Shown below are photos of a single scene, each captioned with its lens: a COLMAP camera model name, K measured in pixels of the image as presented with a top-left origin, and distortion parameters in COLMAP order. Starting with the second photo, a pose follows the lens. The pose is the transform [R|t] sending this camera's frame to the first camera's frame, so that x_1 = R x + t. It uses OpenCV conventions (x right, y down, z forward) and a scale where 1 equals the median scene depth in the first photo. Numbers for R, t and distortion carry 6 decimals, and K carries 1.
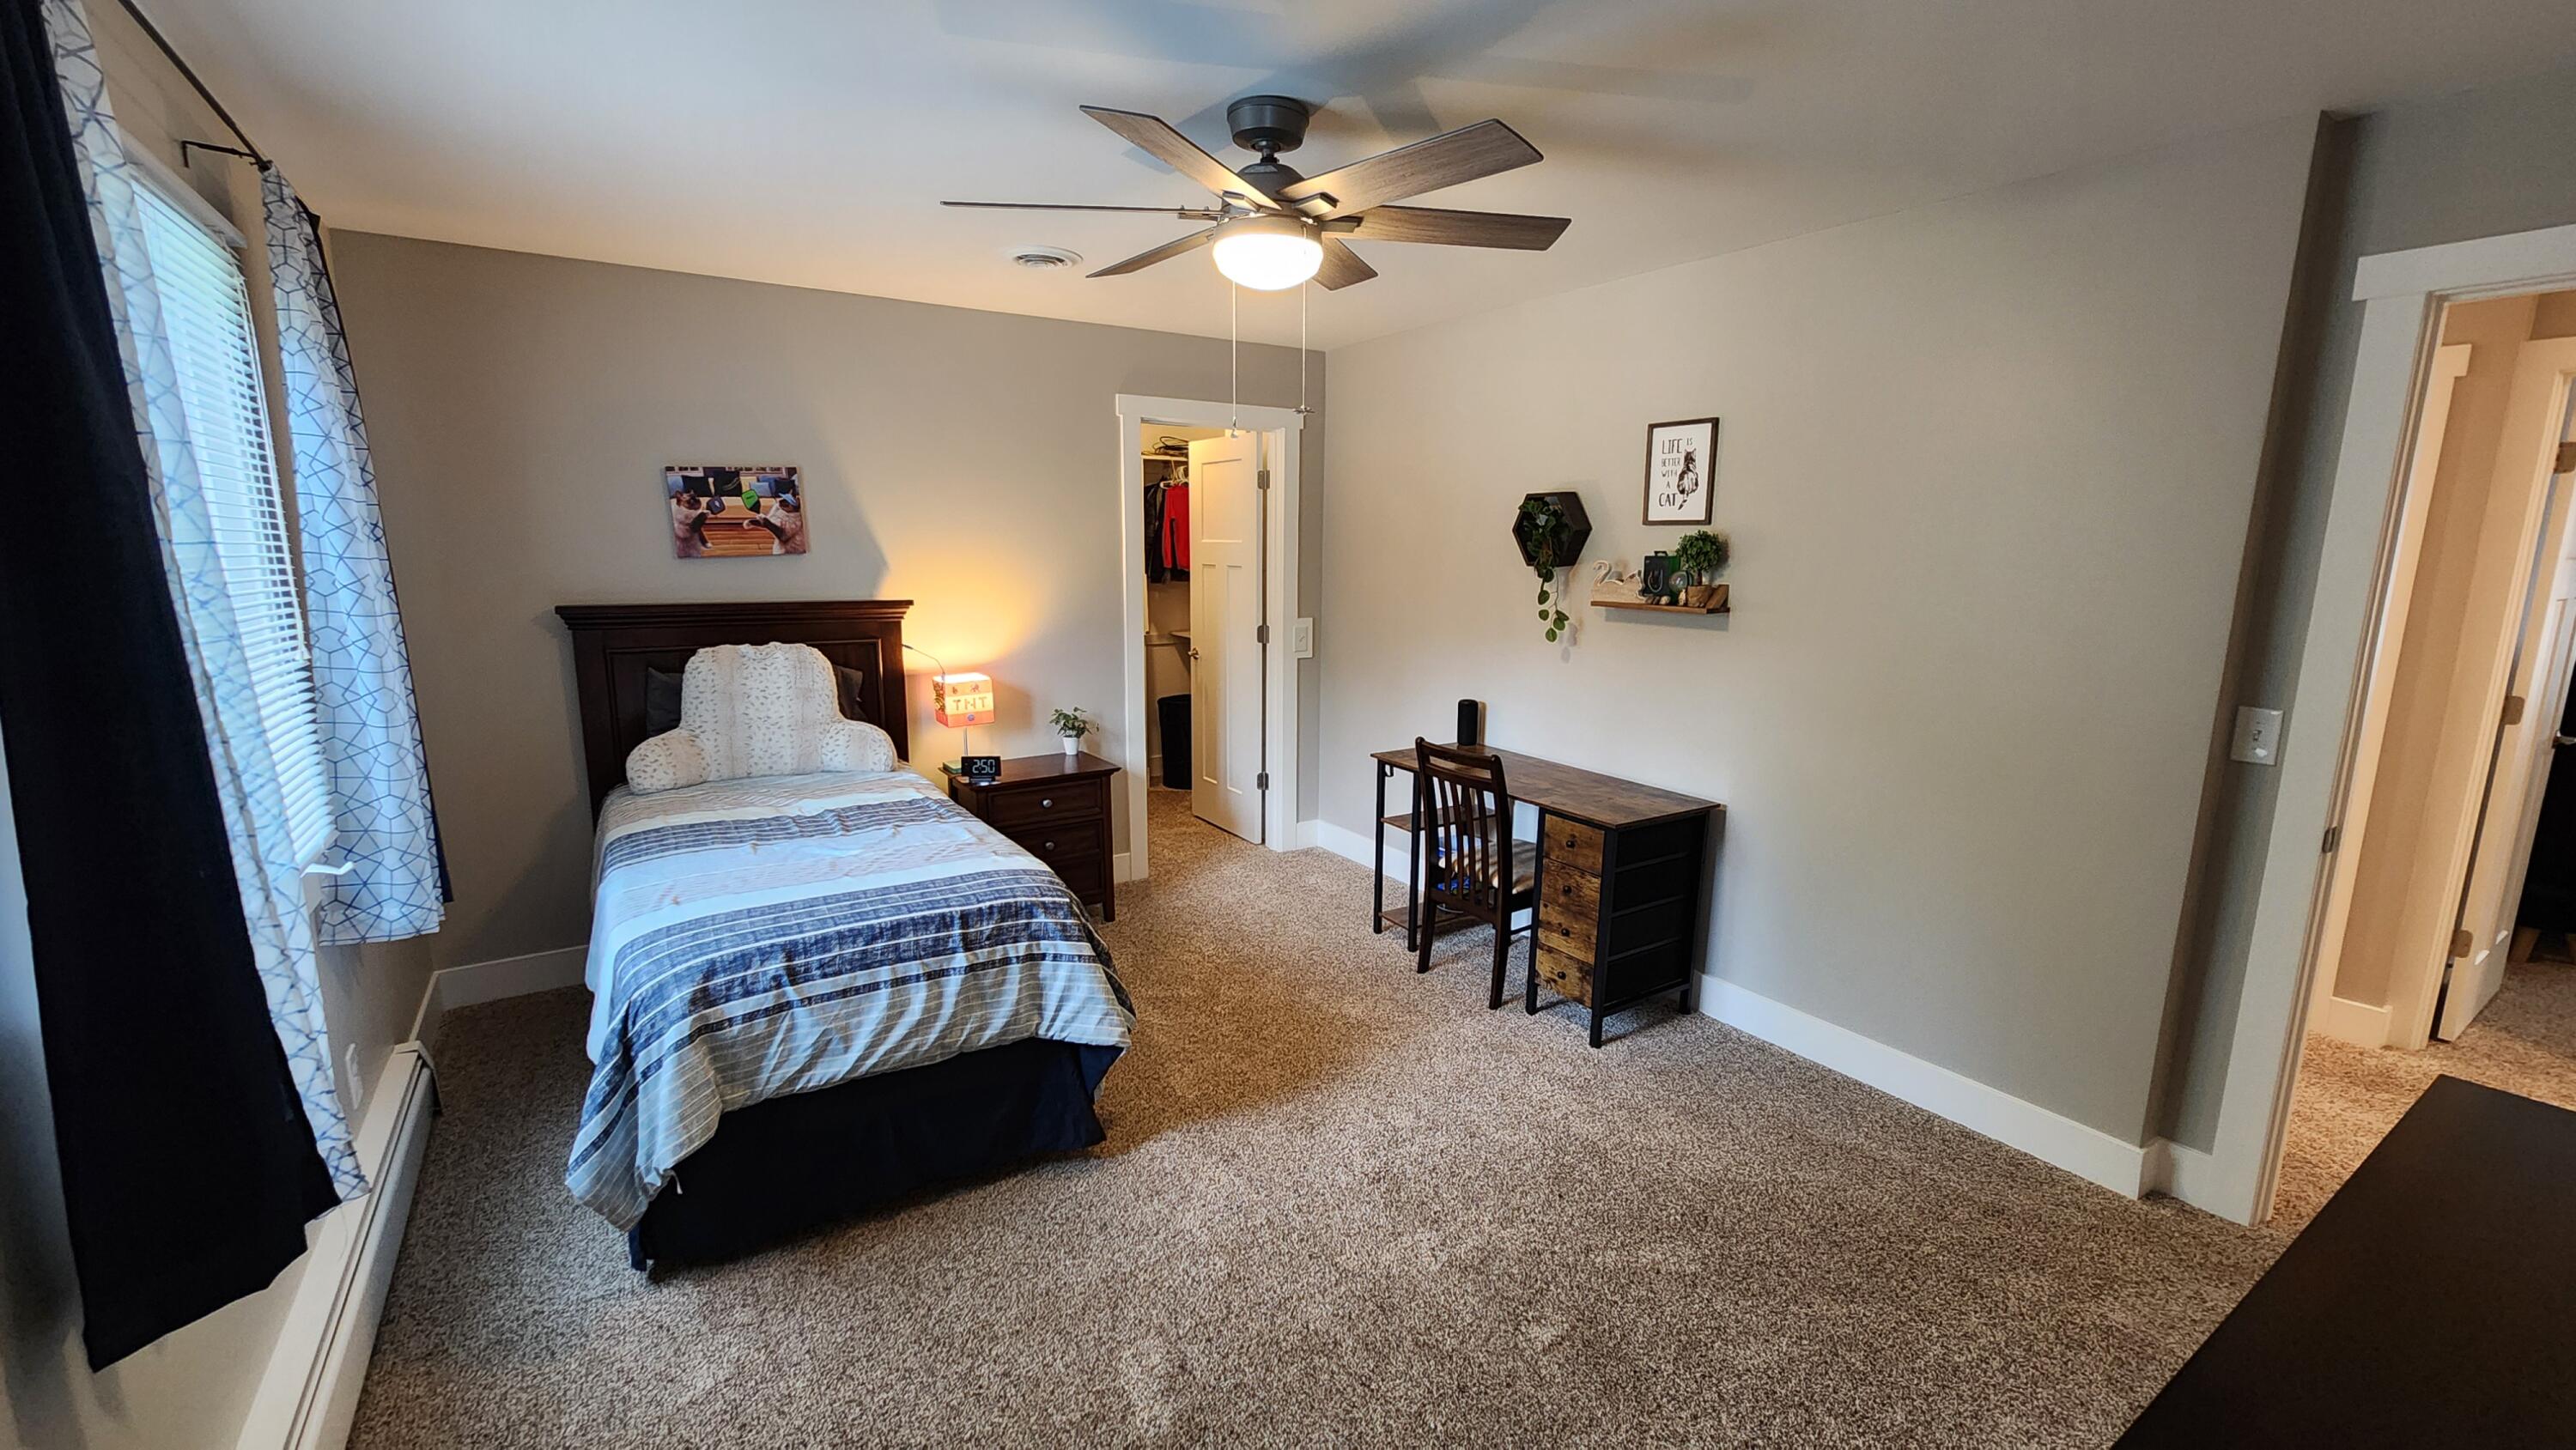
lens RADIAL K [[1052.3, 0, 1289.9], [0, 1052.3, 731.9], [0, 0, 1]] dist [0.002423, 0.000150]
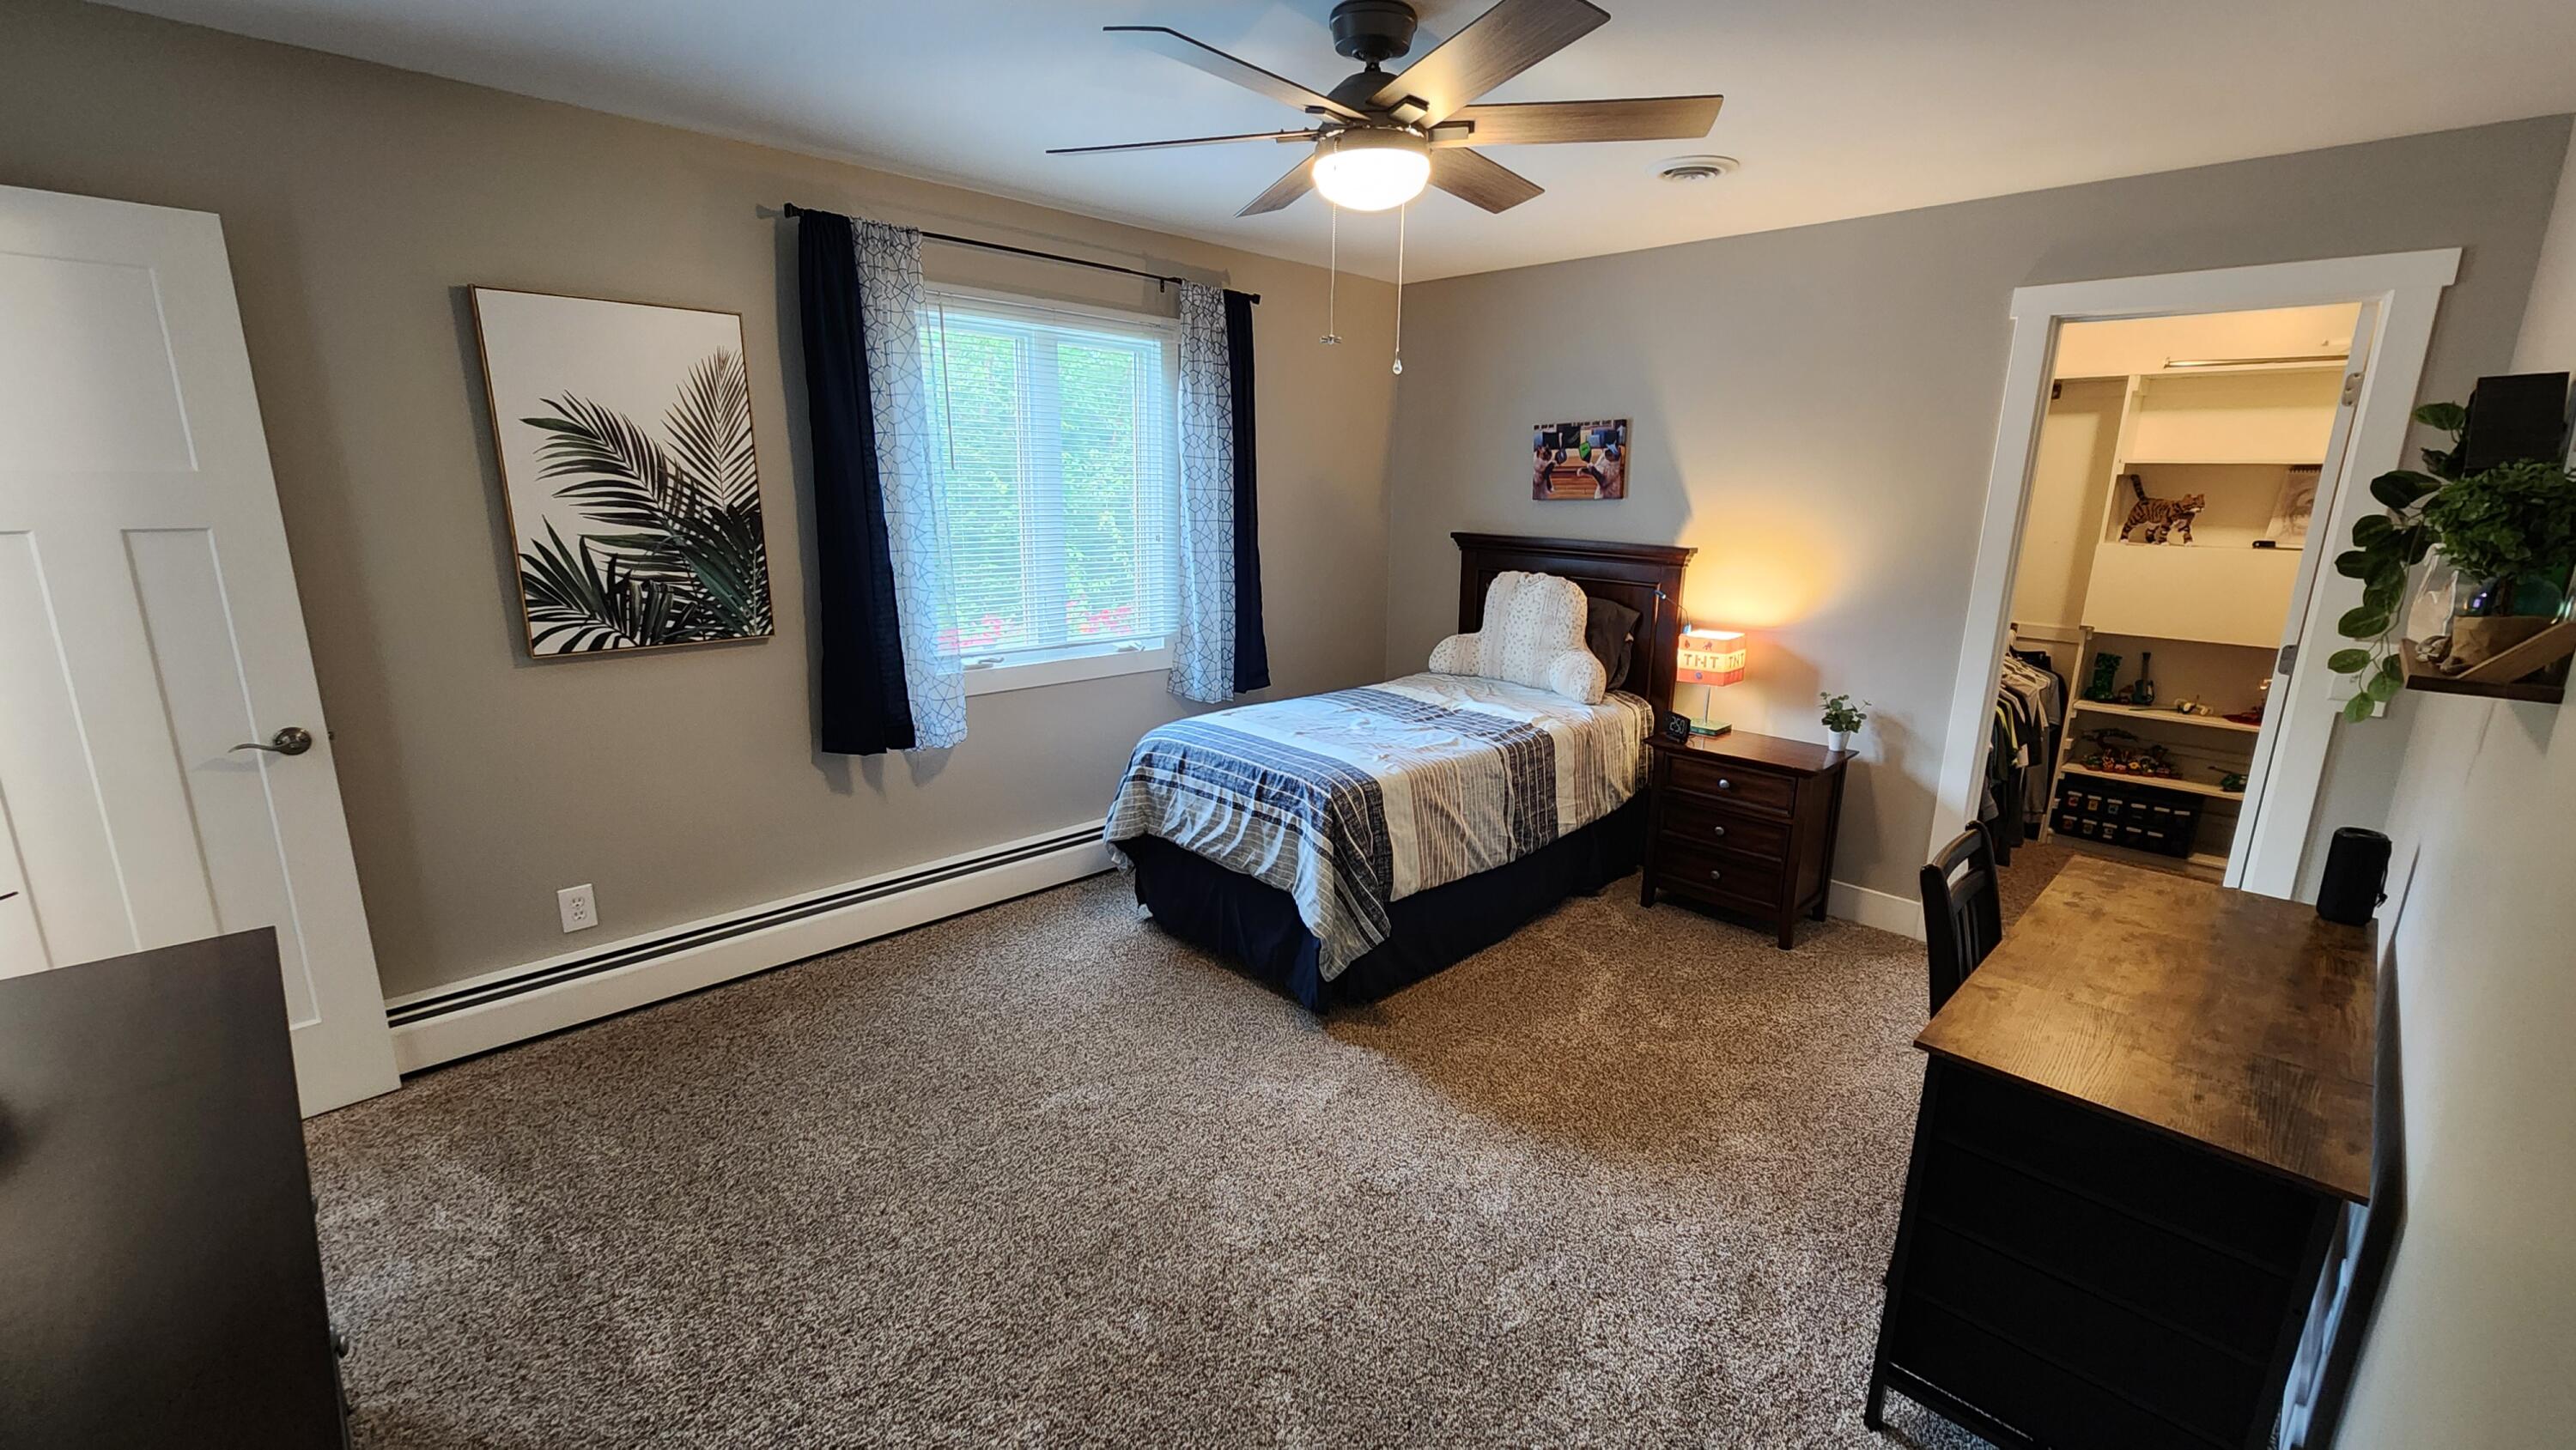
lens RADIAL K [[1052.3, 0, 1289.8], [0, 1052.3, 728.6], [0, 0, 1]] dist [0.002423, 0.000150]
pose [[0.197843, 0.225379, -0.953972, 0.609382], [-0.190198, 0.963539, 0.188194, -0.085271], [0.961604, 0.144211, 0.233496, 0.478701]]
